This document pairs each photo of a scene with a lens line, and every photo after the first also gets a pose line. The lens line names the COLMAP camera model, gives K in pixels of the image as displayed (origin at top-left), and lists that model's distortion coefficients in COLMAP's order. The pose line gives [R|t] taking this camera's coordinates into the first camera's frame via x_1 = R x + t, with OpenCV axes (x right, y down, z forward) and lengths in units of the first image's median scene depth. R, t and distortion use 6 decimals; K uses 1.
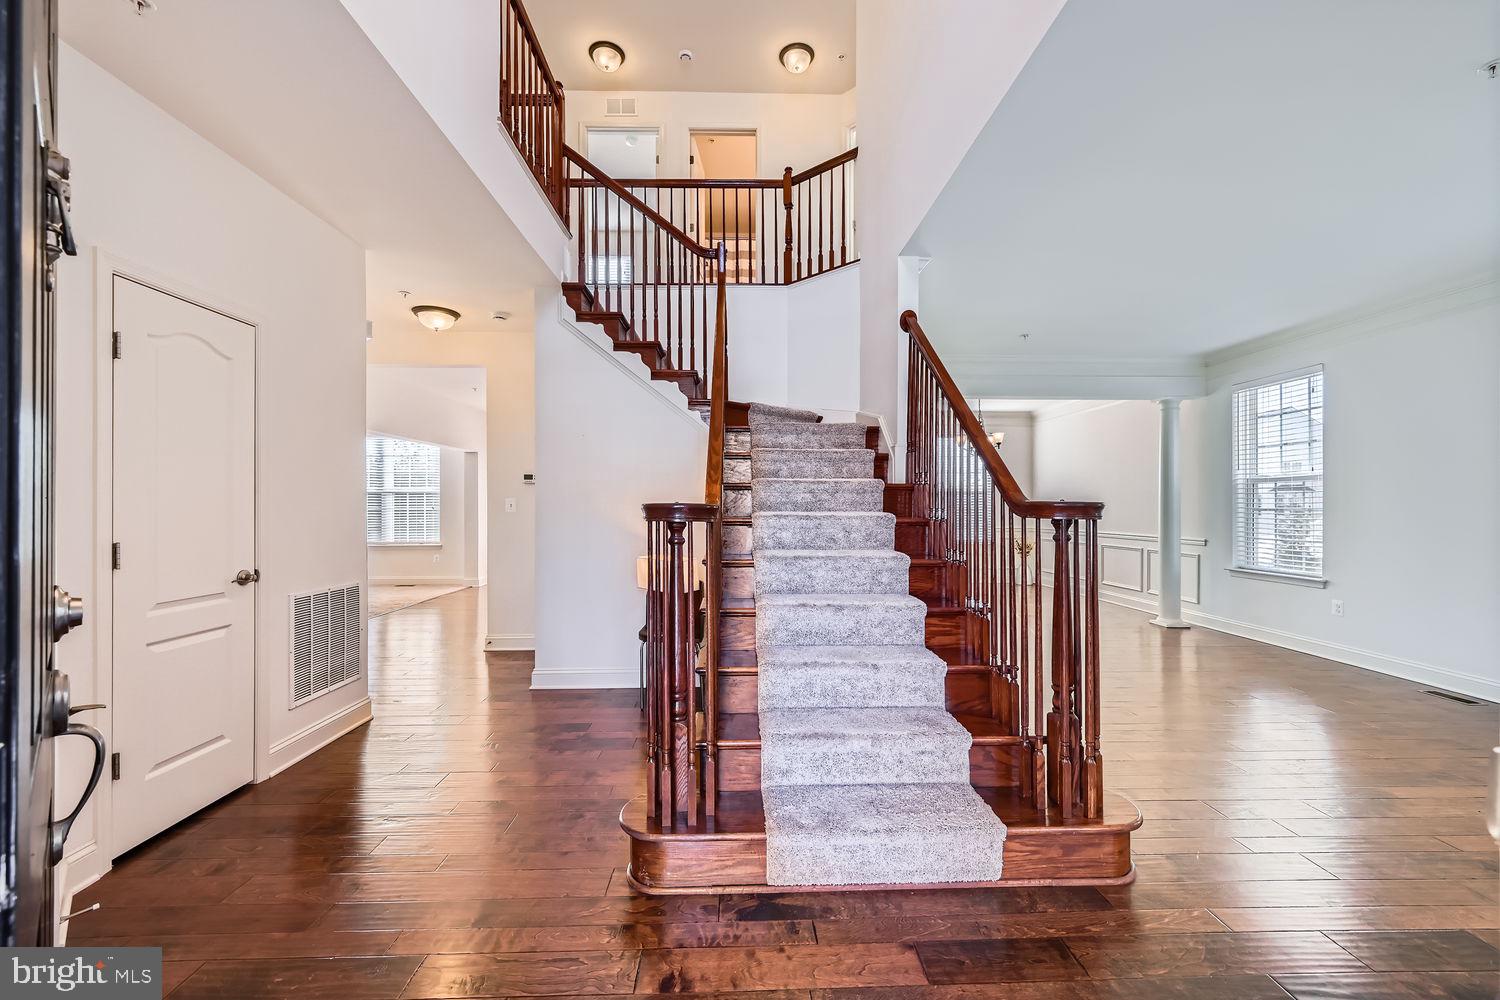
lens RADIAL K [[597.6, 0, 746.9], [0, 597.6, 507.6], [0, 0, 1]] dist [-0.000067, -0.000095]
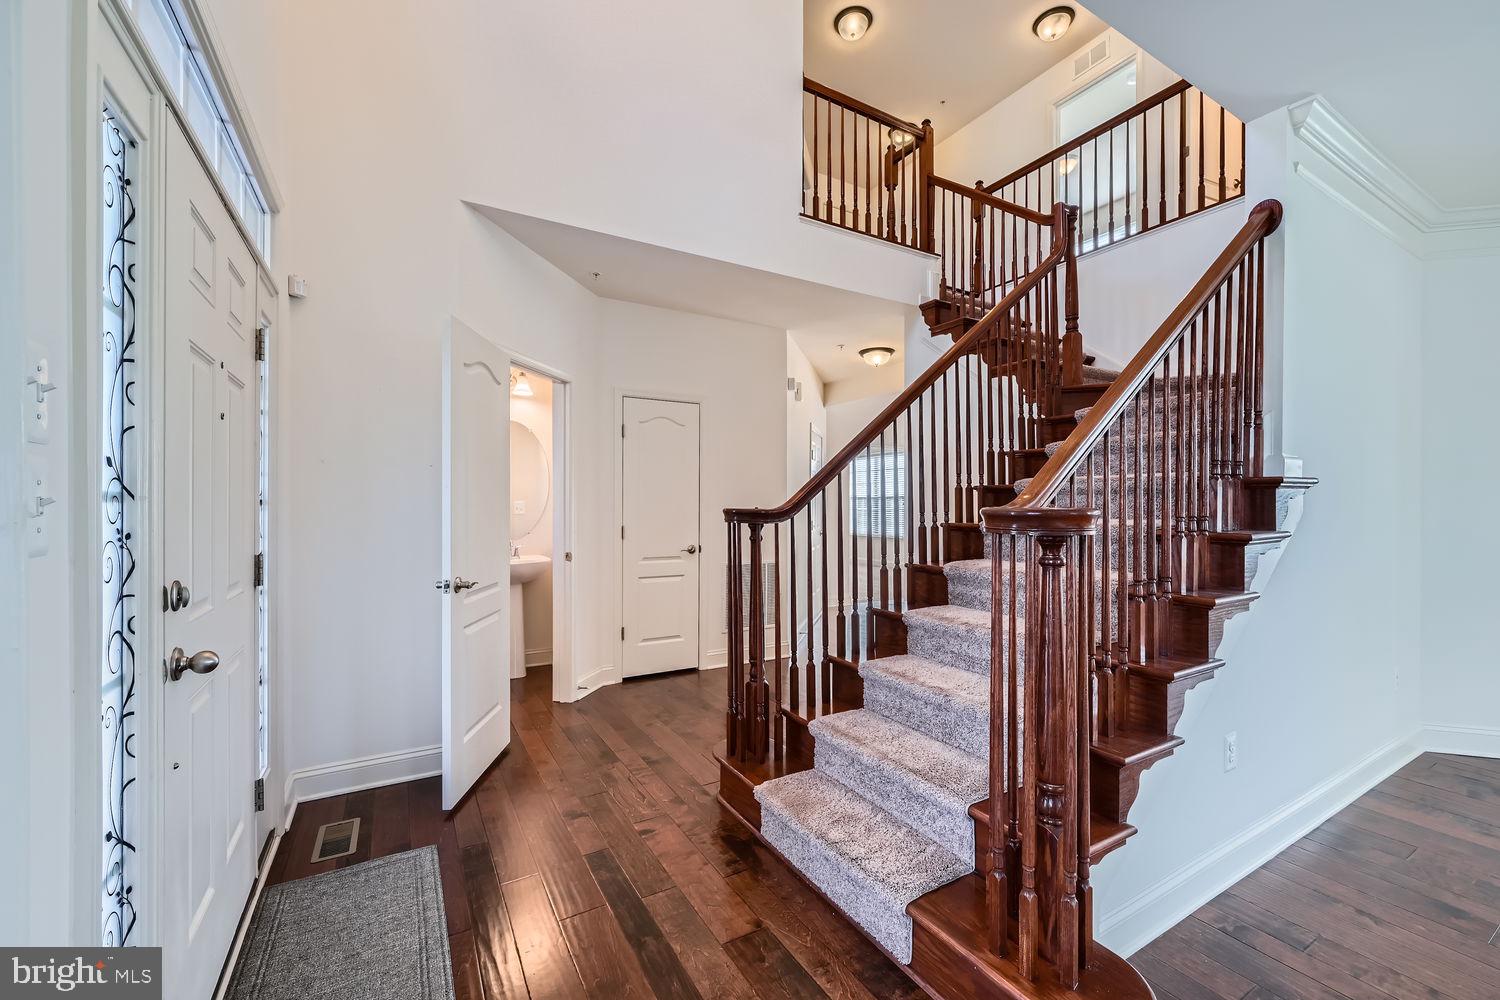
lens RADIAL K [[597.6, 0, 746.9], [0, 597.6, 507.6], [0, 0, 1]] dist [-0.000067, -0.000095]
pose [[0.474528, 0.002521, -0.880237, 0.815615], [-0.002684, 0.999995, 0.001417, -0.009487], [0.880236, 0.001690, 0.474532, 0.321335]]
